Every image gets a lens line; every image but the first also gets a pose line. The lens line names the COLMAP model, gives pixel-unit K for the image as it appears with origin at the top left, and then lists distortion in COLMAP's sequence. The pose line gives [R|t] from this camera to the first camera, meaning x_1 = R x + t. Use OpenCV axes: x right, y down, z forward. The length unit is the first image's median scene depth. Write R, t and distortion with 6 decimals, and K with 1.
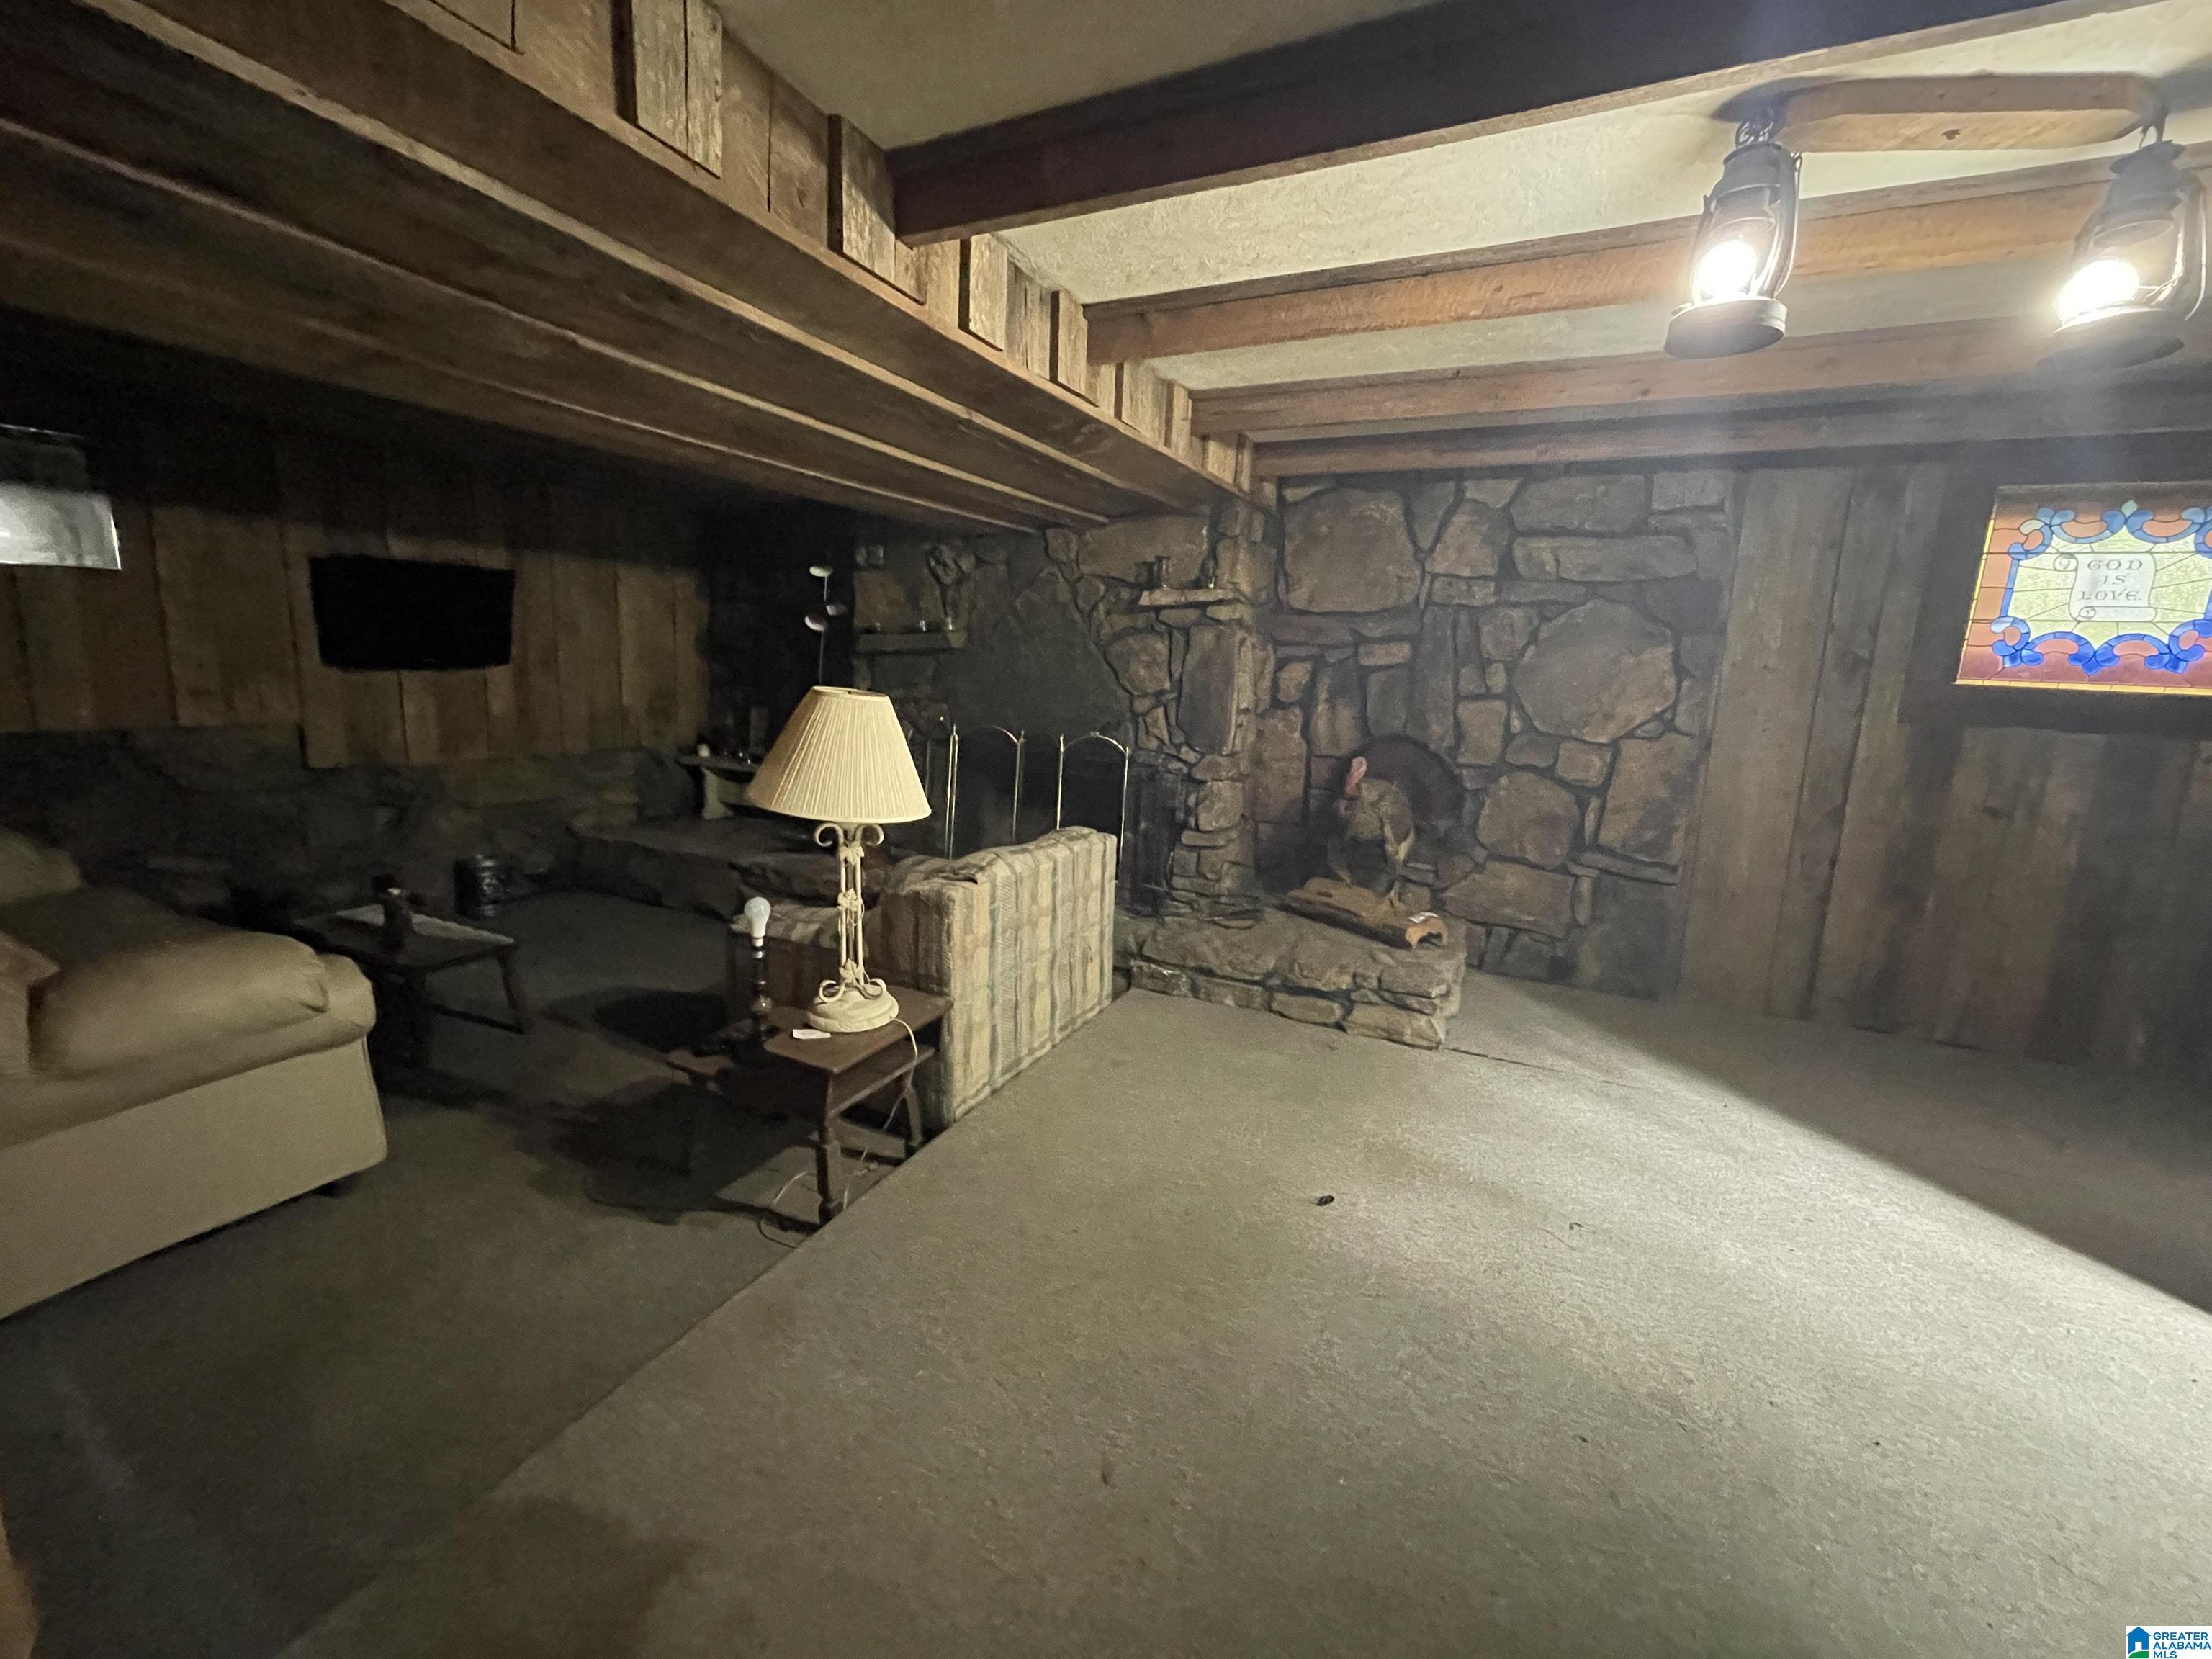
lens RADIAL K [[893.1, 0, 1100.6], [0, 893.1, 809.9], [0, 0, 1]] dist [-0.001368, 0.000094]
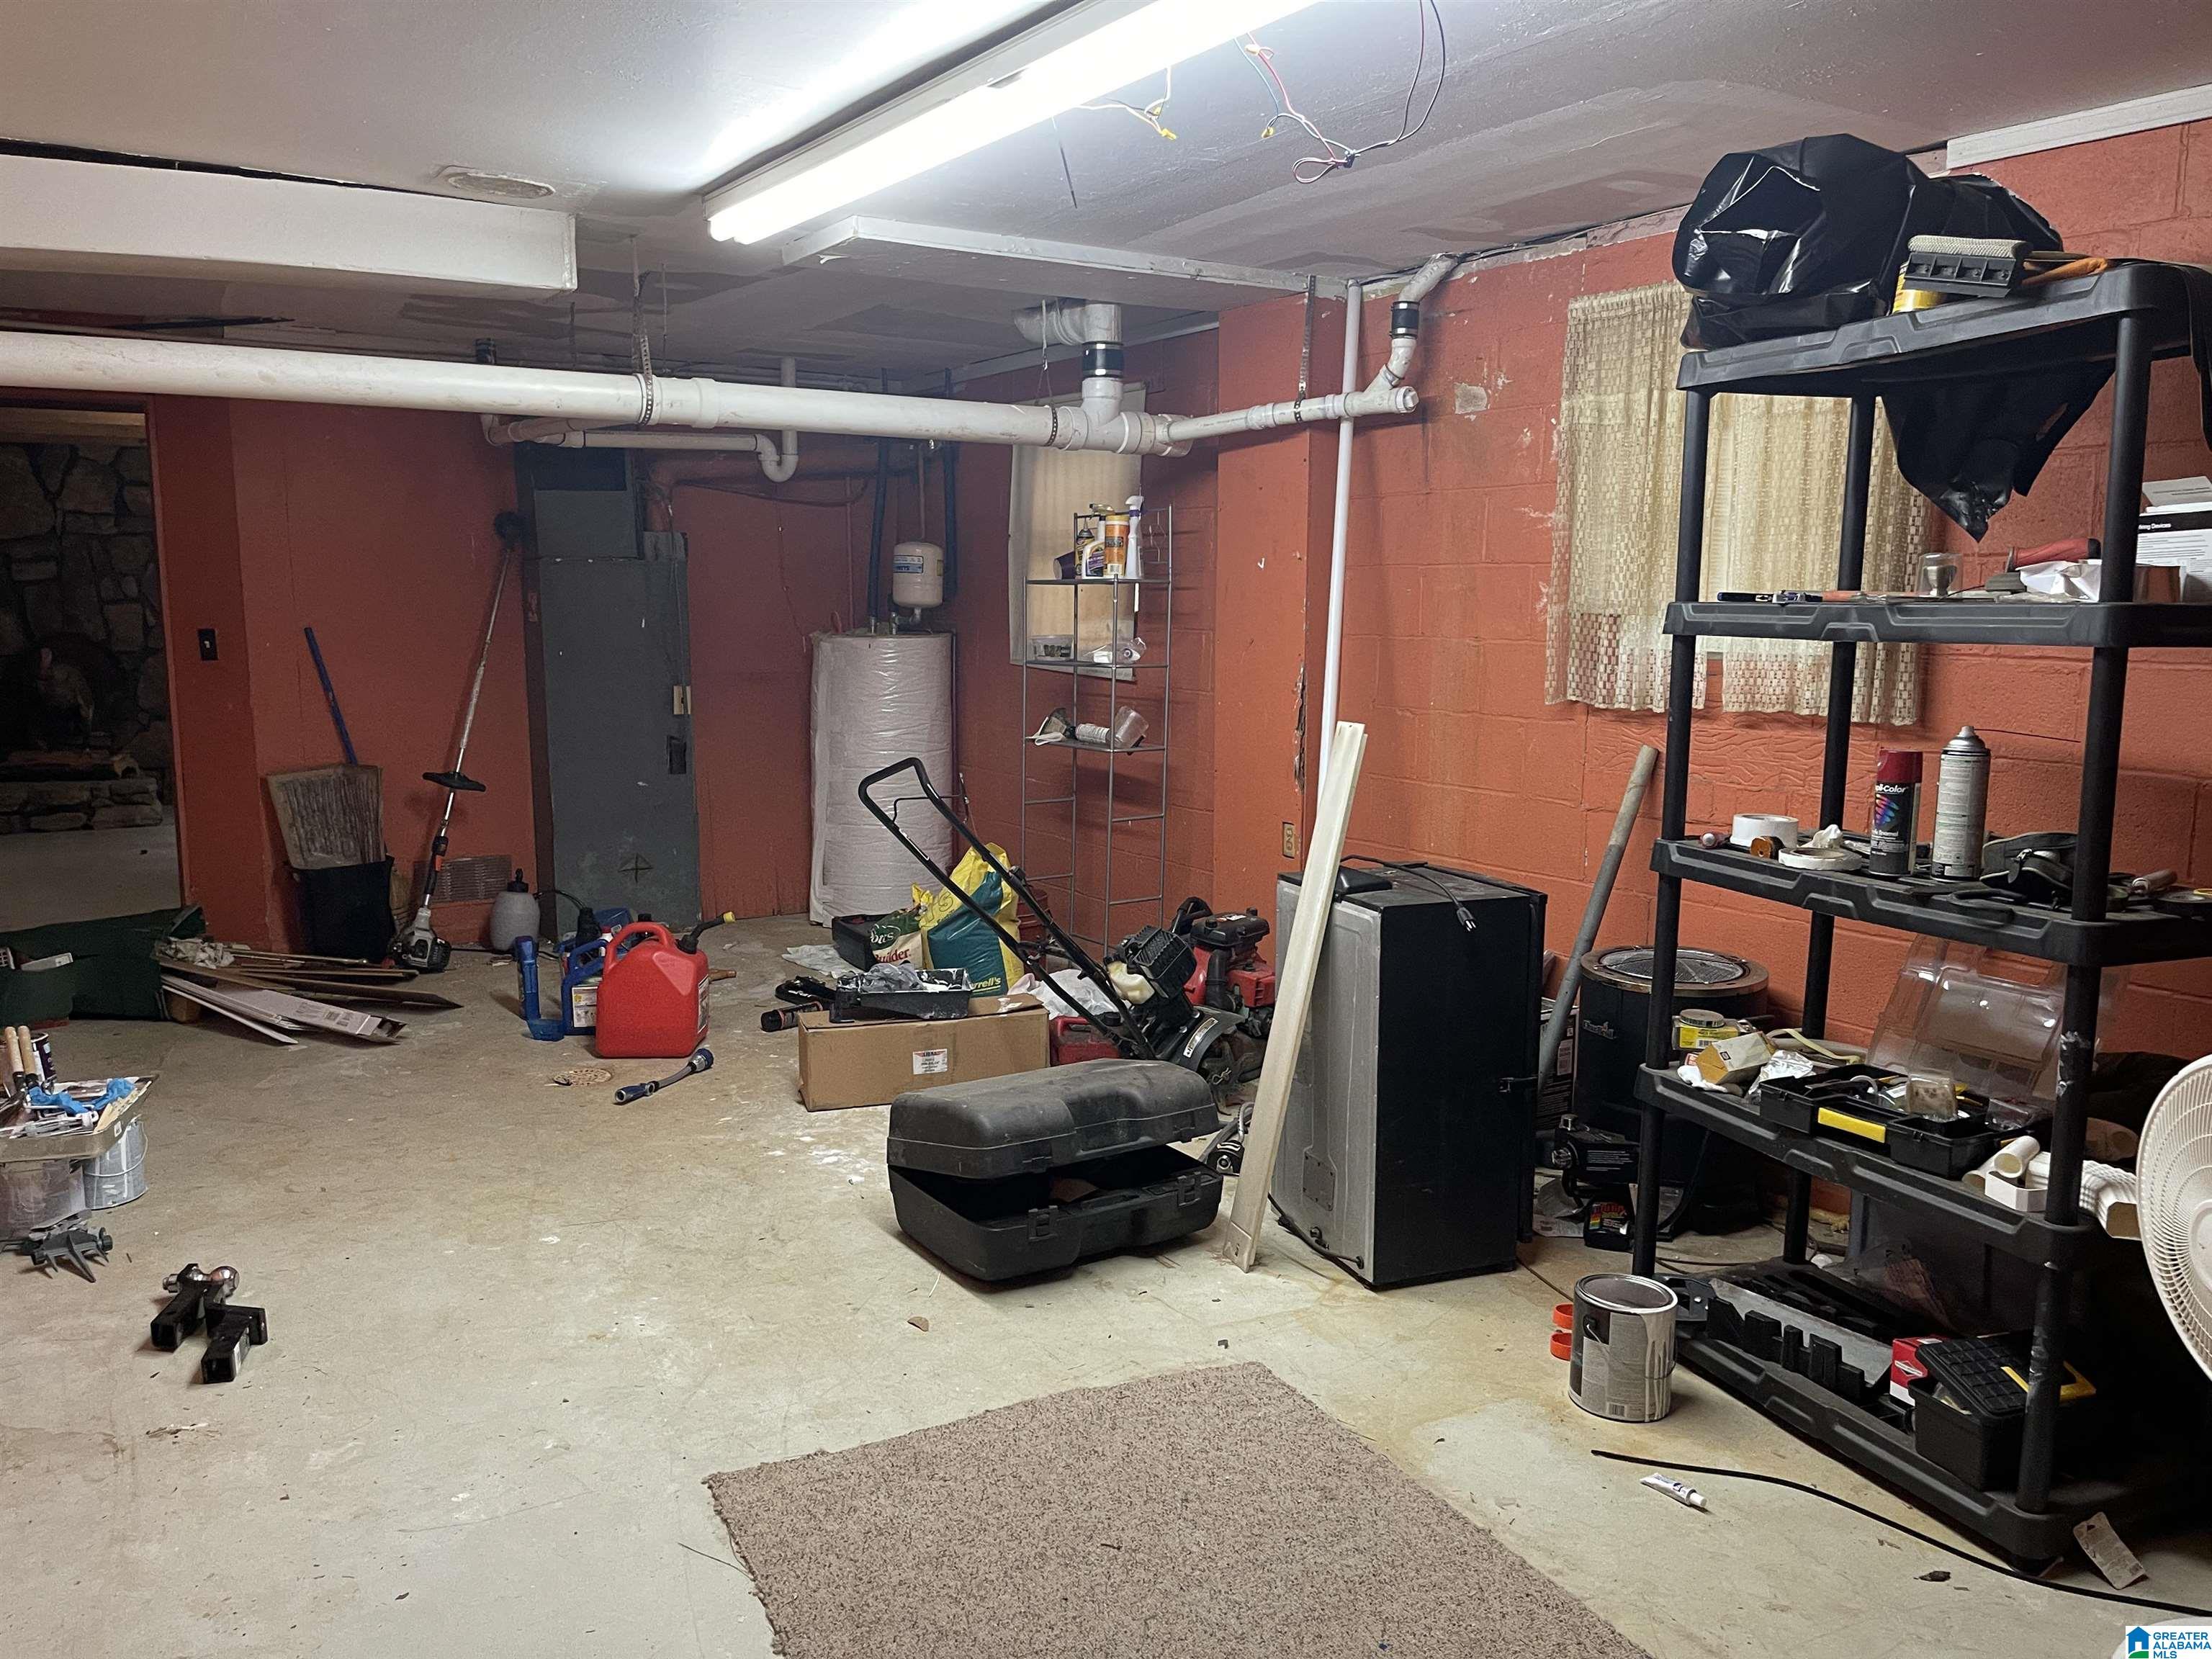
lens RADIAL K [[1666.3, 0, 1105.0], [0, 1666.3, 837.6], [0, 0, 1]] dist [0.042853, -0.026749]
pose [[0.509213, -0.163237, 0.845018, -1.028640], [0.159265, 0.982763, 0.093872, 0.222694], [-0.845776, 0.086781, 0.526434, -1.571342]]
